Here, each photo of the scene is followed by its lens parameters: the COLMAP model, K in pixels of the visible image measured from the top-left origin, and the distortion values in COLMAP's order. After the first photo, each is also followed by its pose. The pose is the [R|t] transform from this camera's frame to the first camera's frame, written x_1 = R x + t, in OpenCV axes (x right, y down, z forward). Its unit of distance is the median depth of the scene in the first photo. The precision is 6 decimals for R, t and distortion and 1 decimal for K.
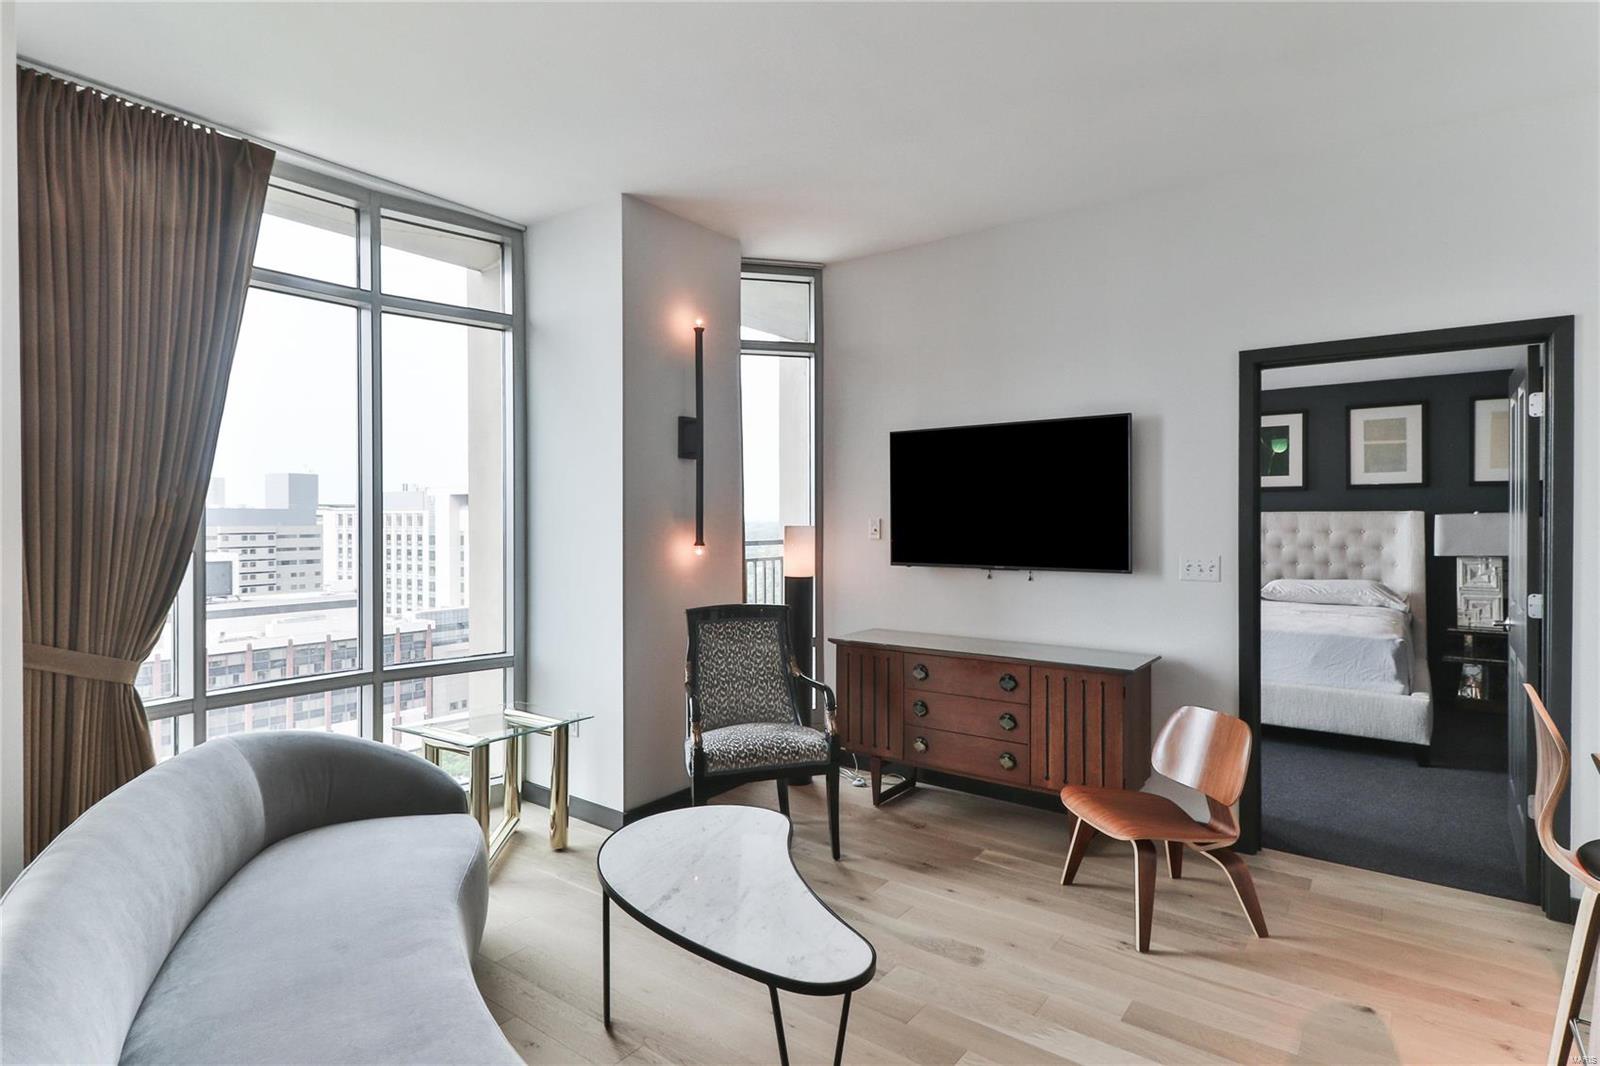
lens RADIAL K [[821.7, 0, 800.8], [0, 821.7, 526.3], [0, 0, 1]] dist [0.000424, -0.001016]
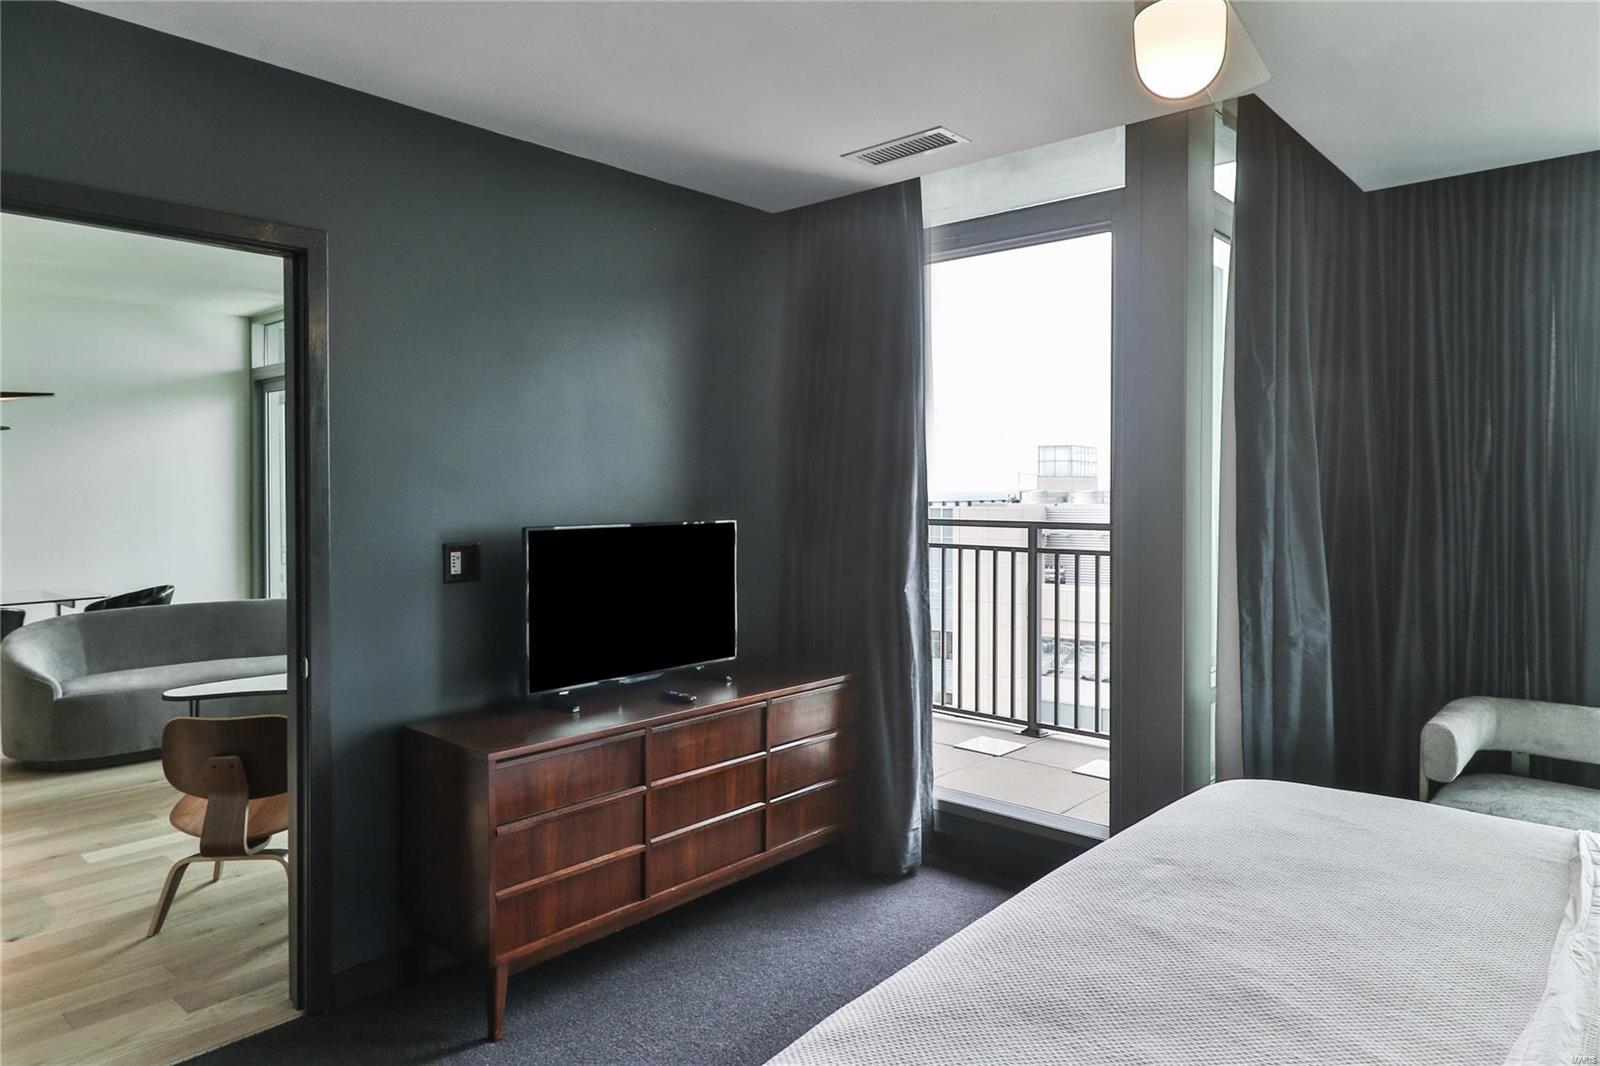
lens RADIAL K [[1012.7, 0, 804.3], [0, 1012.7, 505.0], [0, 0, 1]] dist [0.000627, -0.000417]
pose [[-0.094254, 0.016902, -0.995405, 1.113935], [-0.006949, 0.999820, 0.017635, -0.010608], [0.995524, 0.008579, -0.094119, 1.258687]]
